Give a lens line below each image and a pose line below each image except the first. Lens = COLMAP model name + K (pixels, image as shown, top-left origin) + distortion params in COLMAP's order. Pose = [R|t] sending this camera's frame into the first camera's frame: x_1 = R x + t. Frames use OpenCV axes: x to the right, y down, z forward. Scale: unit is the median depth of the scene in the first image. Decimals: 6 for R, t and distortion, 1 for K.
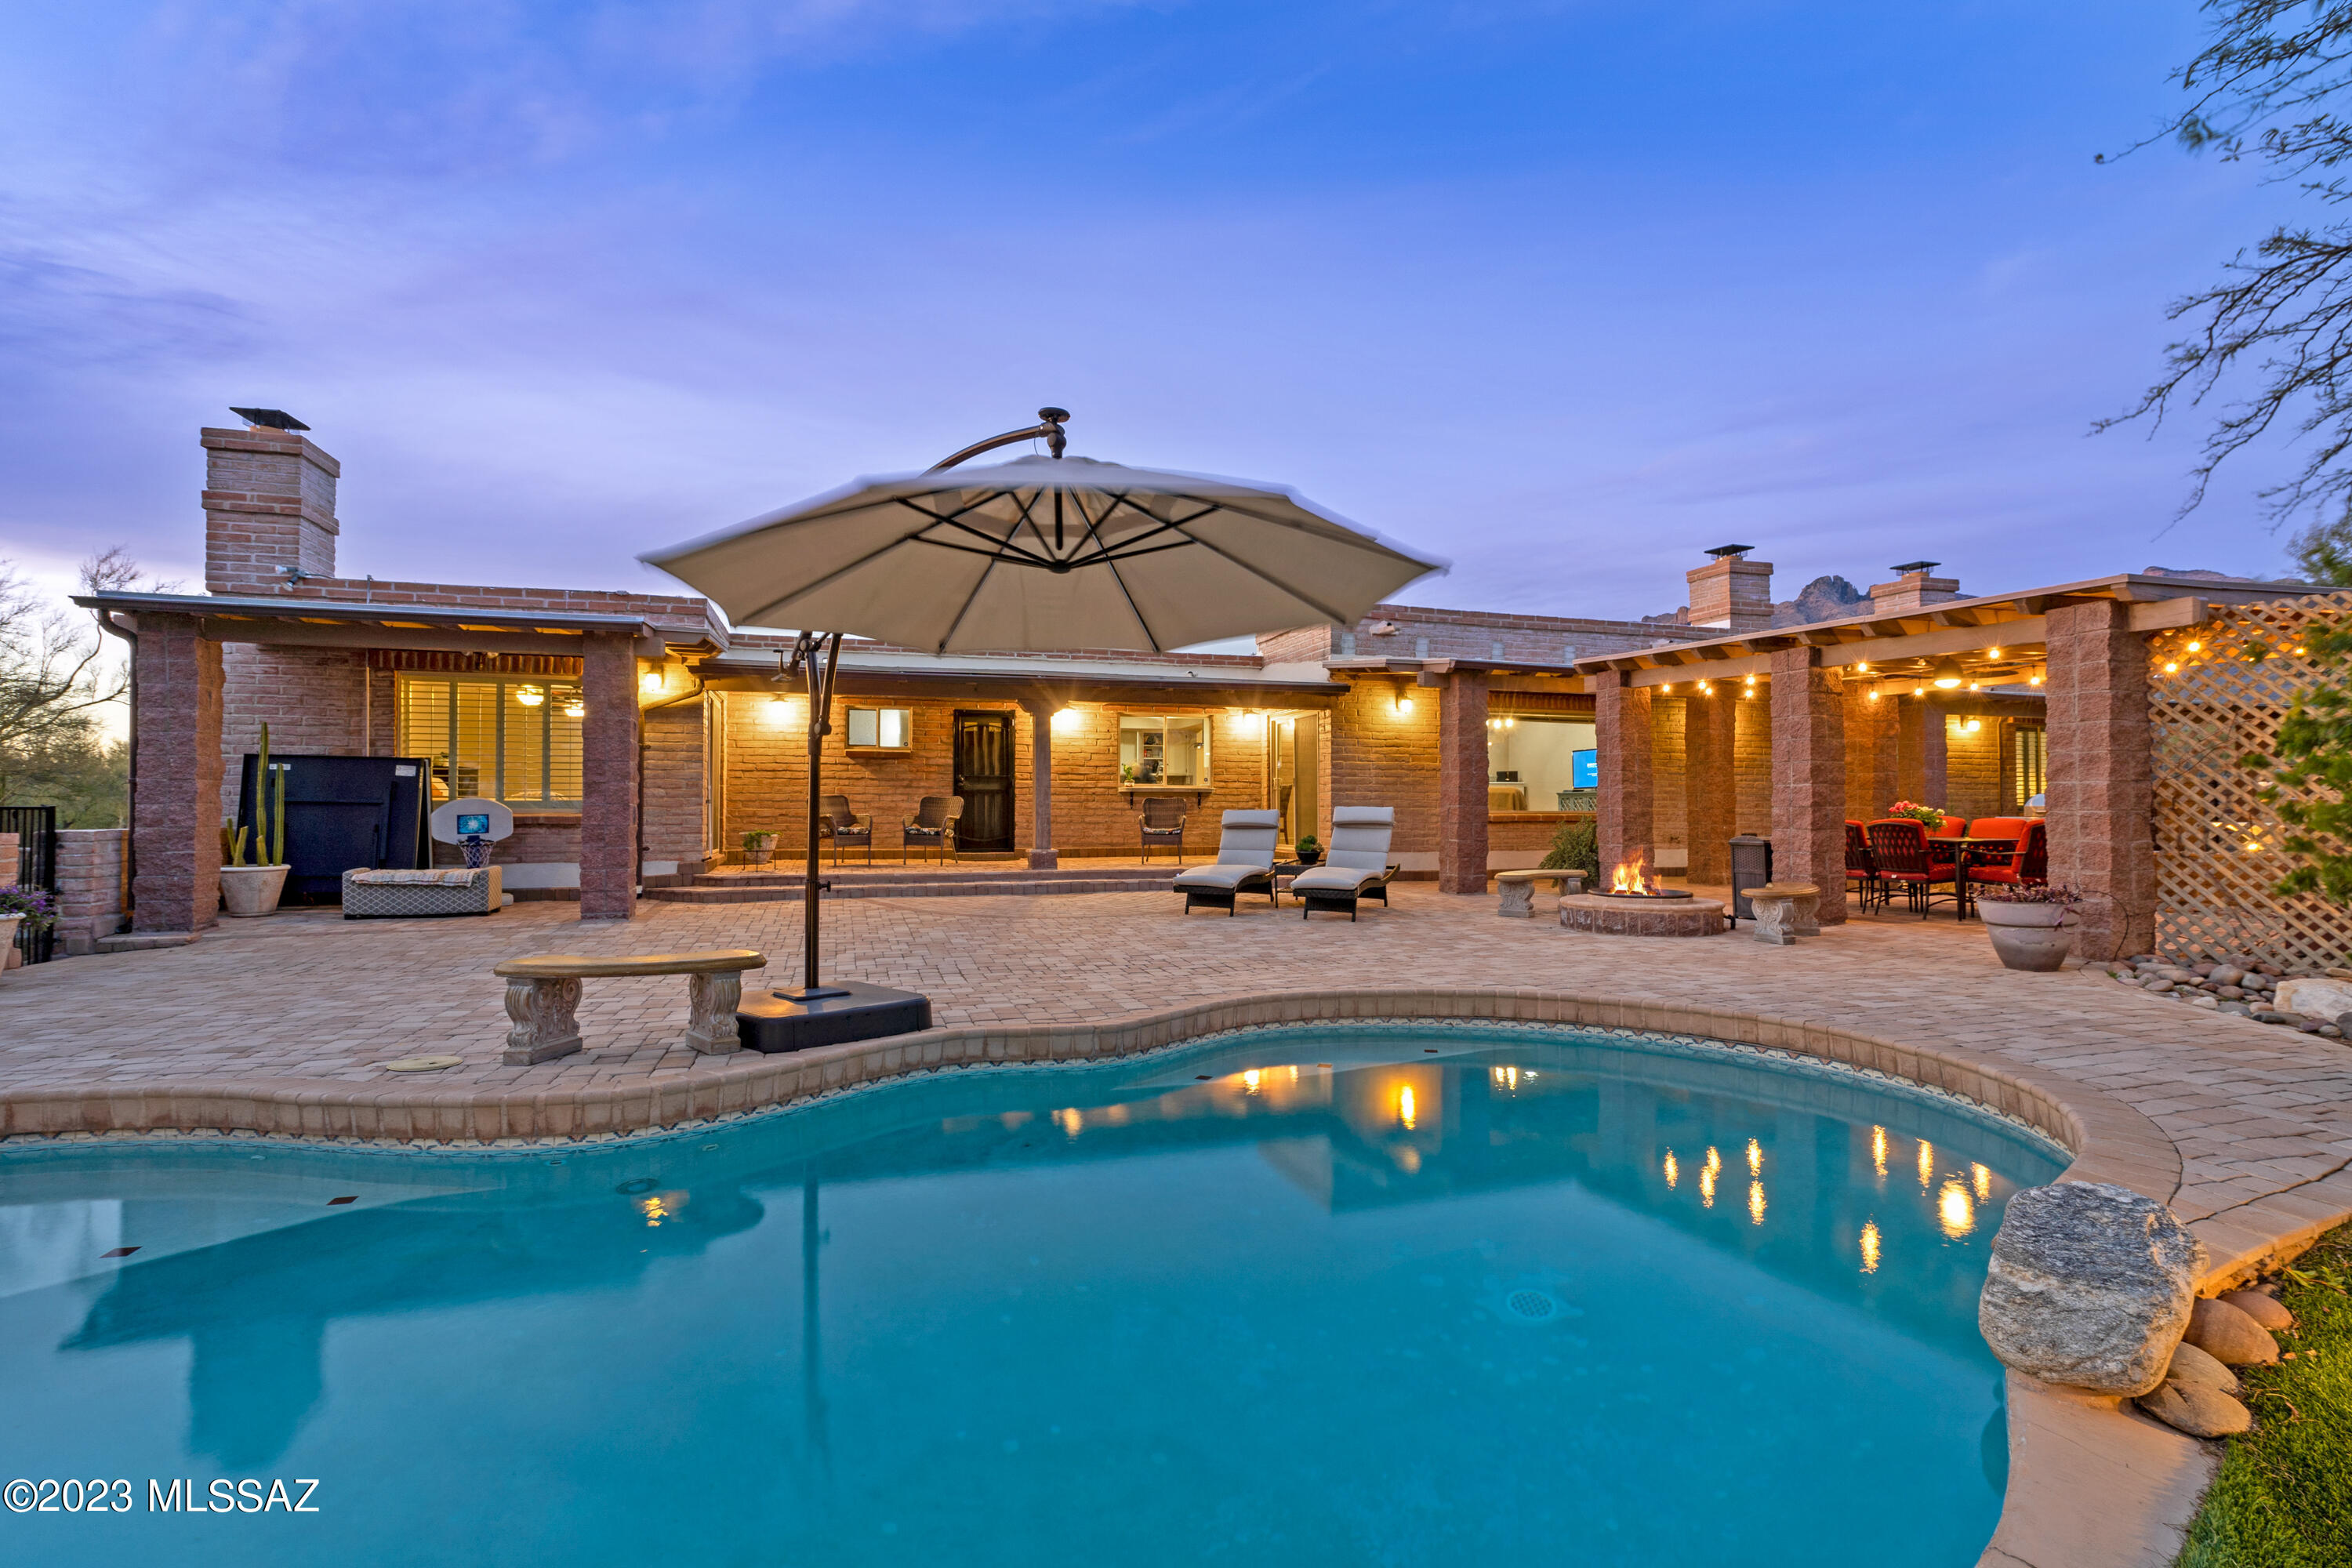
lens RADIAL K [[1075.0, 0, 1177.1], [0, 1075.0, 779.2], [0, 0, 1]] dist [-0.002622, 0.001047]
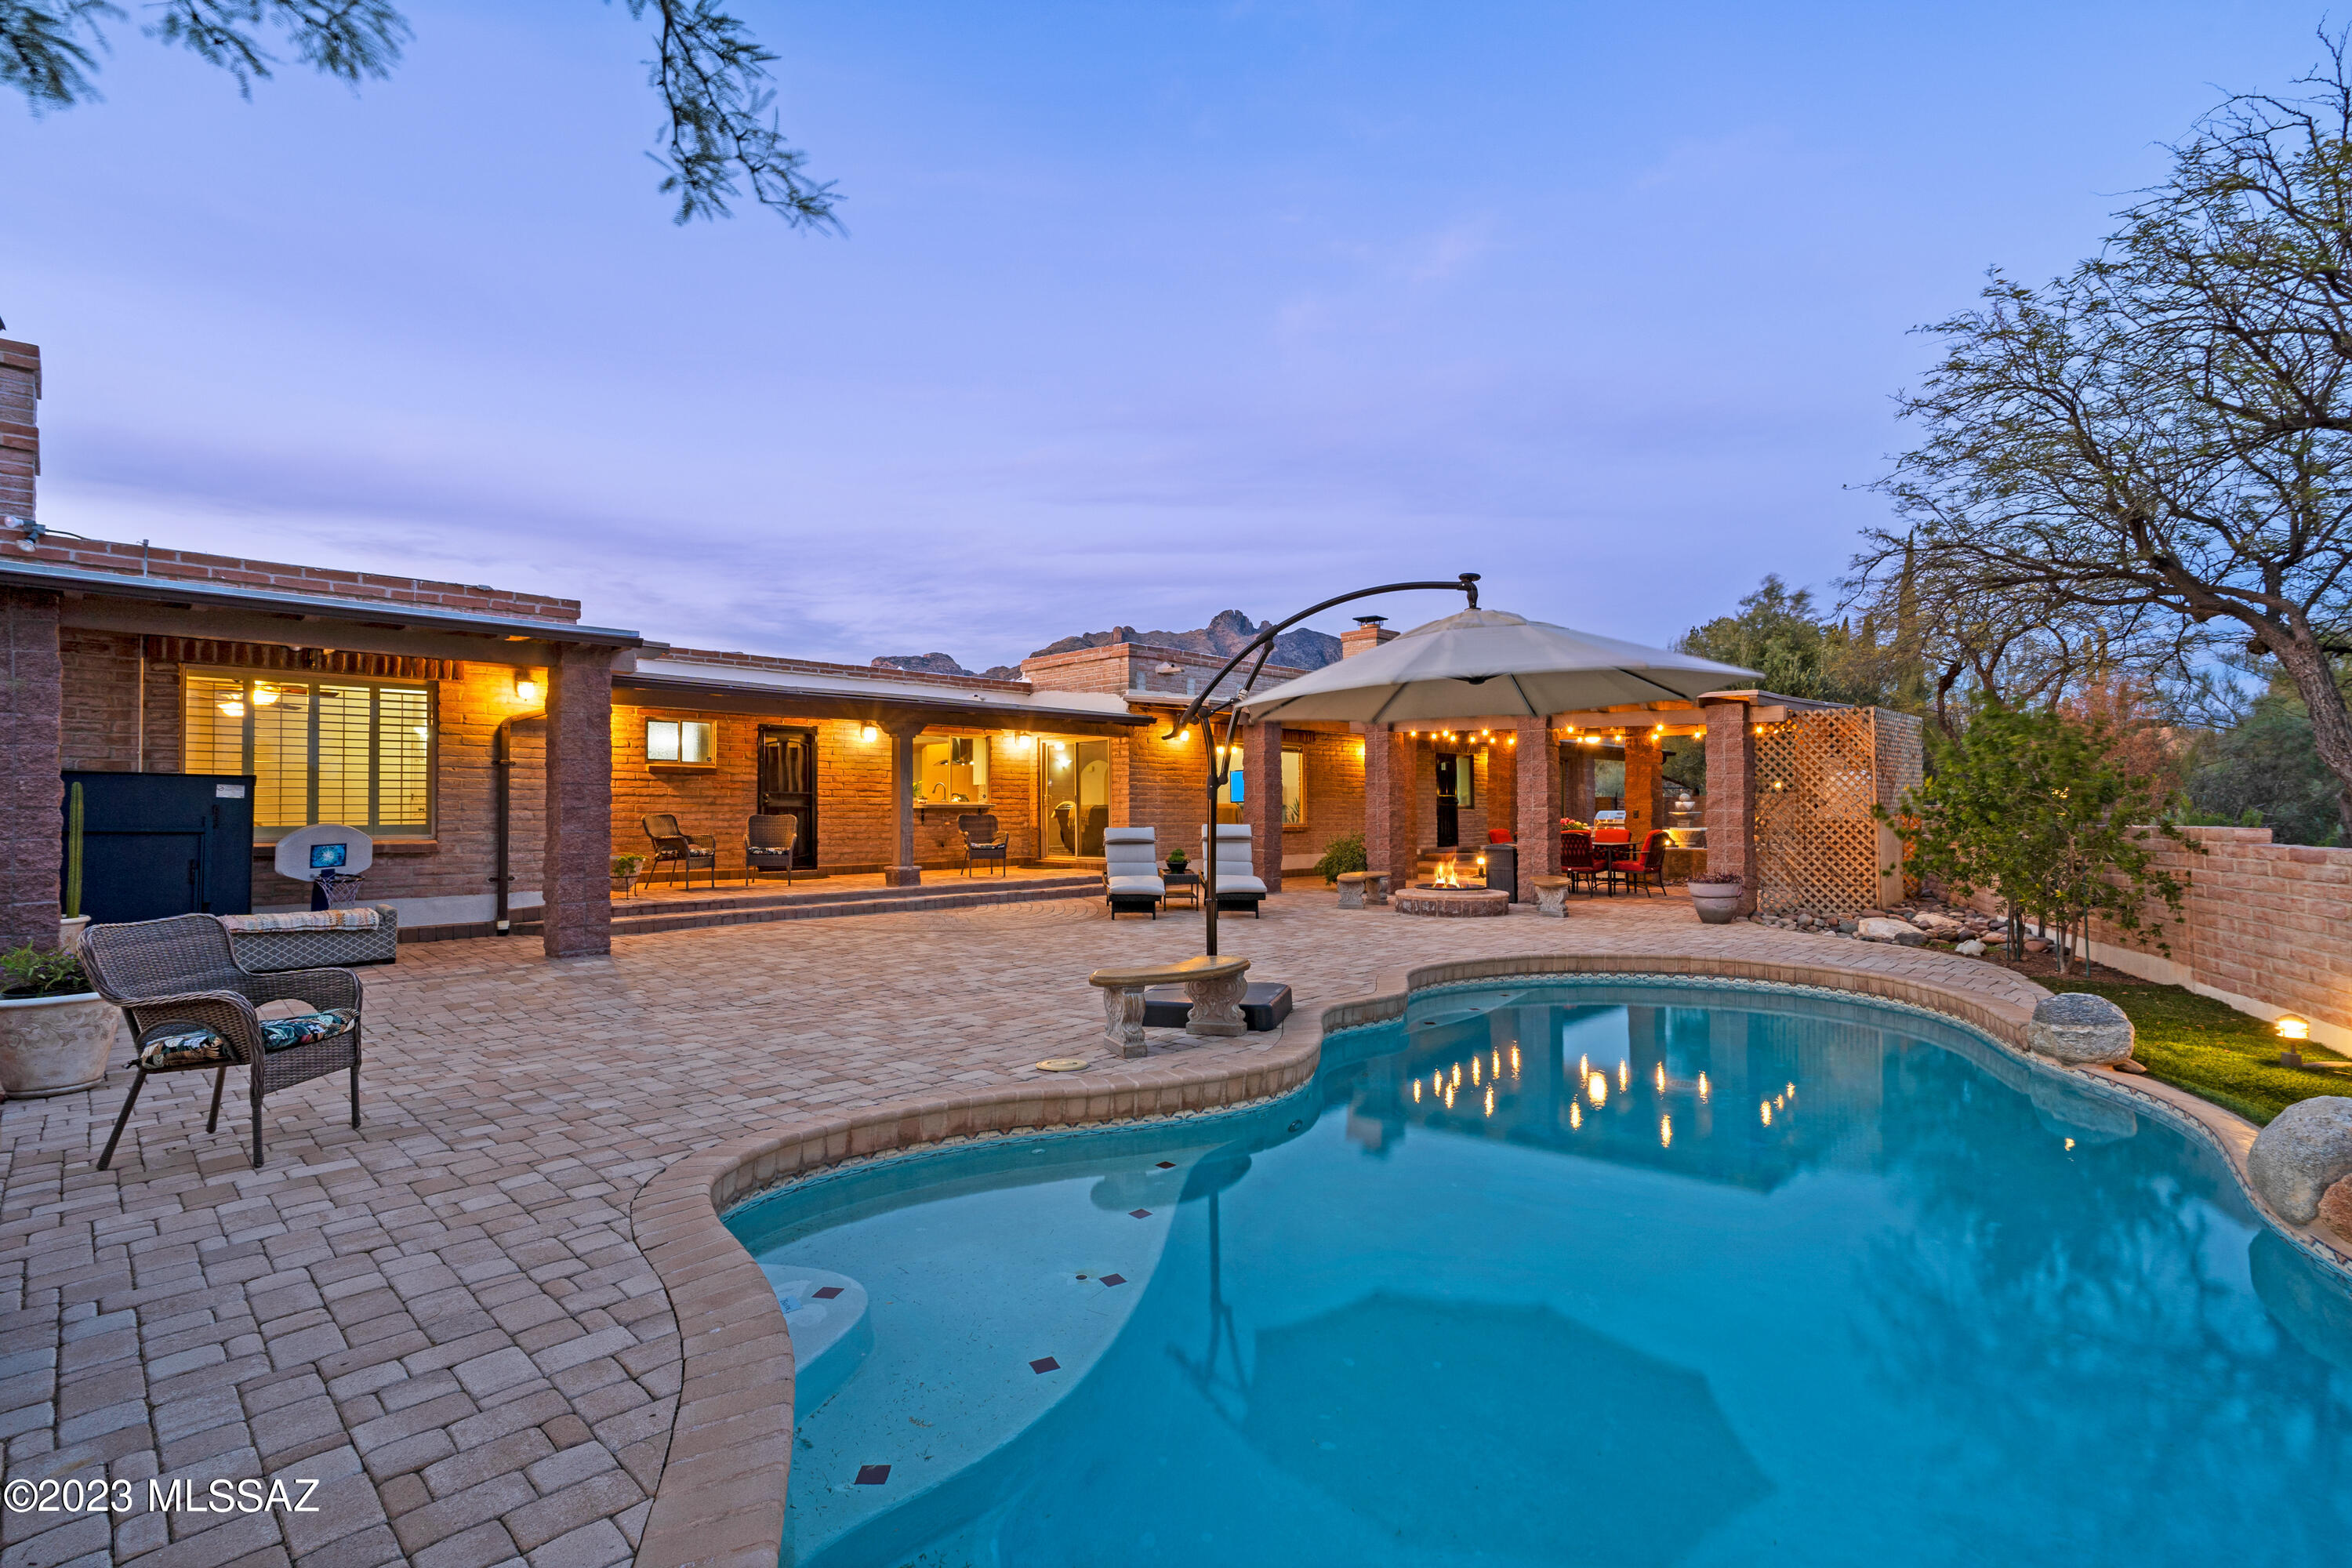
lens RADIAL K [[1075.0, 0, 1171.7], [0, 1075.0, 796.5], [0, 0, 1]] dist [-0.002622, 0.001047]
pose [[0.880889, 0.003027, 0.473312, -0.464390], [-0.009737, 0.999884, 0.011726, -0.019871], [-0.473222, -0.014938, 0.880817, -0.043697]]
